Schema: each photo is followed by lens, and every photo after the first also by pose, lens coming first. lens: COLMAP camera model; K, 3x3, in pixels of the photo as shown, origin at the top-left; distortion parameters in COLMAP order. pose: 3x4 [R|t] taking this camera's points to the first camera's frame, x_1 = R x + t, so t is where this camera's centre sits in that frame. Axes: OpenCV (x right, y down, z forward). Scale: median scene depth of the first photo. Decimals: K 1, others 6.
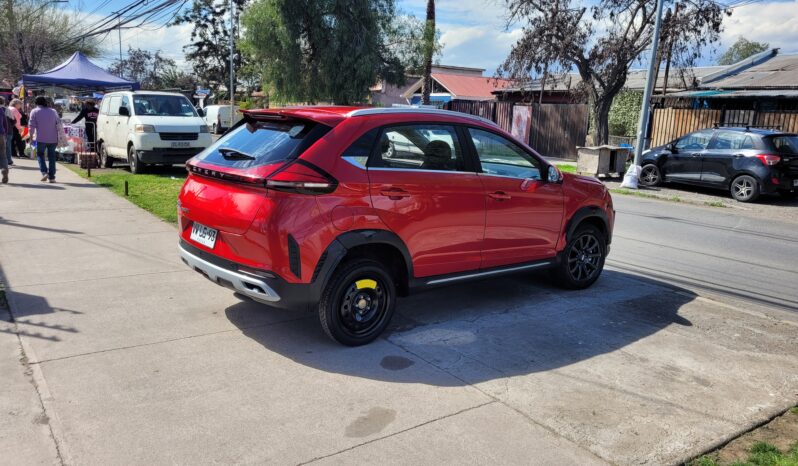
lens RADIAL K [[602.3, 0, 389.0], [0, 602.3, 240.7], [0, 0, 1]] dist [0.021572, 0.006142]
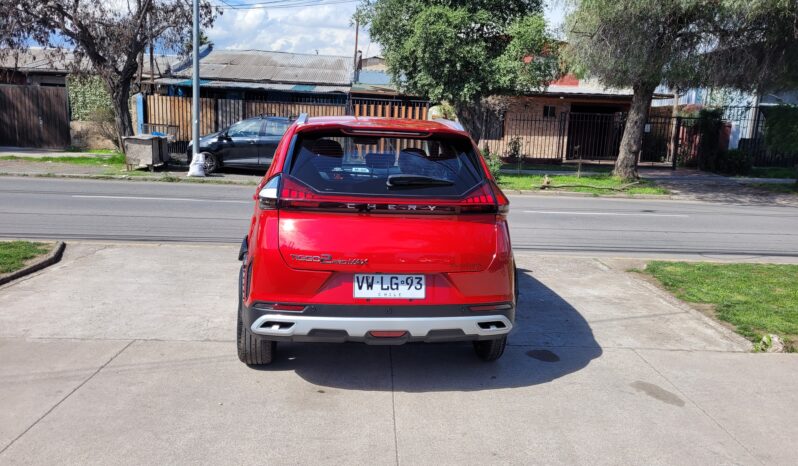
lens RADIAL K [[602.3, 0, 400.8], [0, 602.3, 229.2], [0, 0, 1]] dist [0.021572, 0.006142]
pose [[0.549895, -0.162174, 0.819338, -0.870184], [0.150620, 0.984141, 0.093706, -0.144546], [-0.821541, 0.071880, 0.565600, 0.506400]]
